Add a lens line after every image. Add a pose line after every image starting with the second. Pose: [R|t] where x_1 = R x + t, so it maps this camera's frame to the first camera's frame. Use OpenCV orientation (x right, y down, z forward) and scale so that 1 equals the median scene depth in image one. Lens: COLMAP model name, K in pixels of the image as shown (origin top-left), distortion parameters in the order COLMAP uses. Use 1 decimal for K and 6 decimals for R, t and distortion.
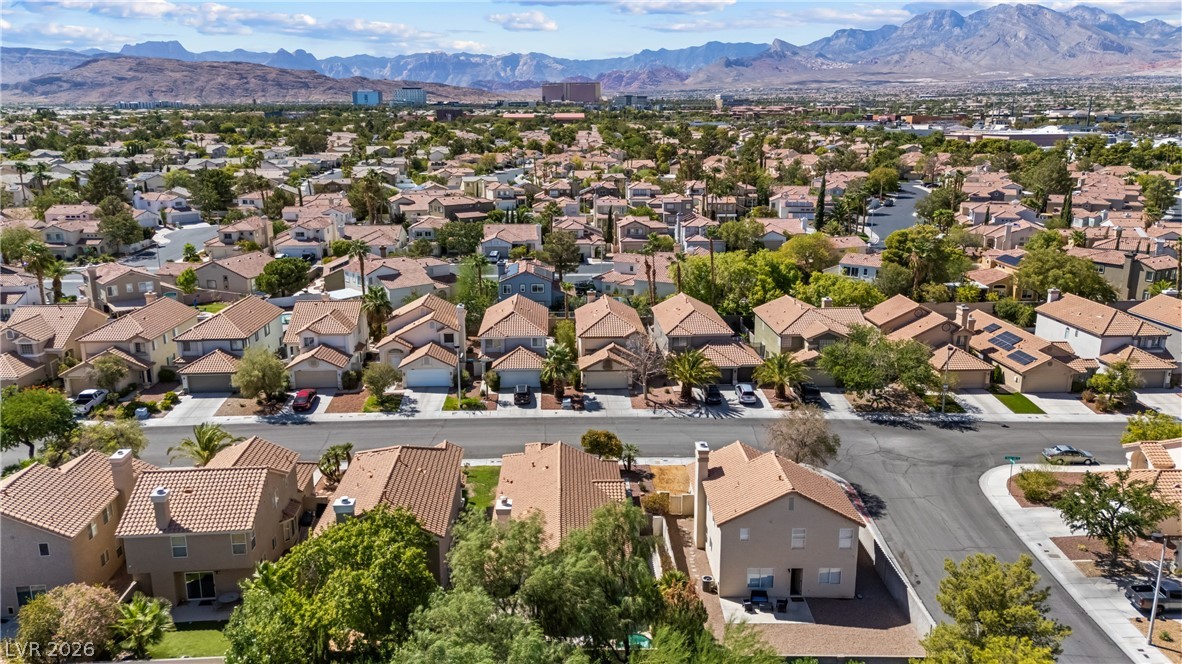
lens RADIAL K [[880.5, 0, 591.0], [0, 880.5, 332.0], [0, 0, 1]] dist [0.085560, -0.097648]
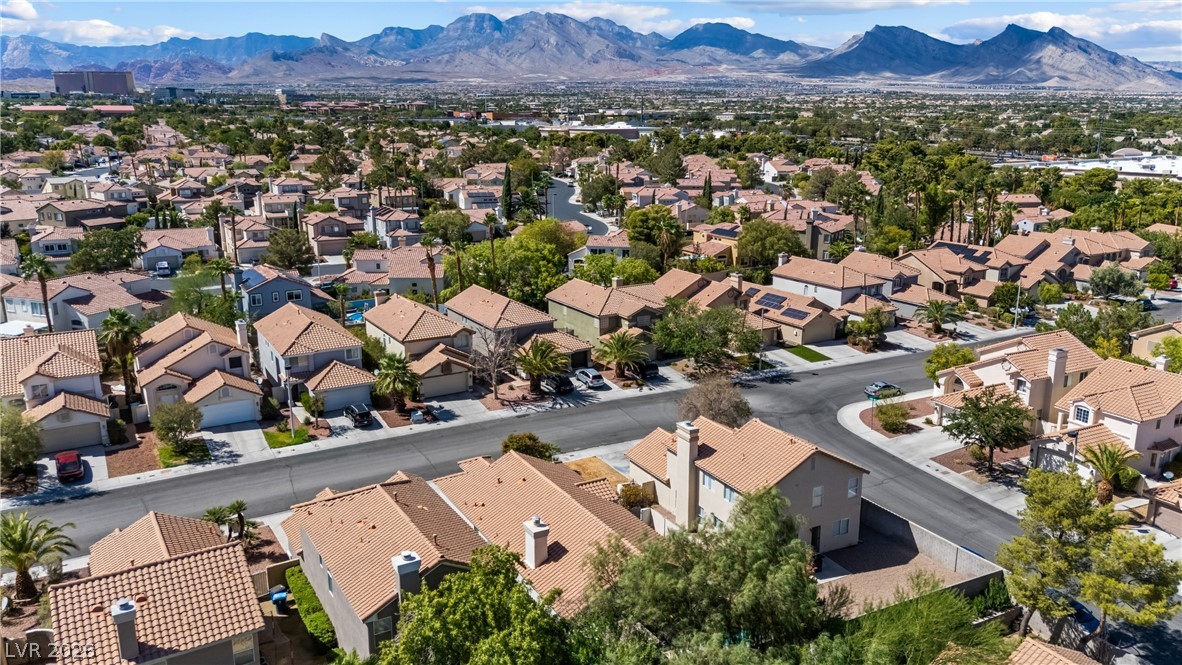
lens RADIAL K [[896.3, 0, 591.0], [0, 896.3, 332.5], [0, 0, 1]] dist [0.063658, -0.059301]
pose [[0.883433, -0.110998, 0.455220, -0.258518], [0.111976, 0.993399, 0.024917, -0.004738], [-0.454981, 0.028962, 0.890030, 0.114841]]
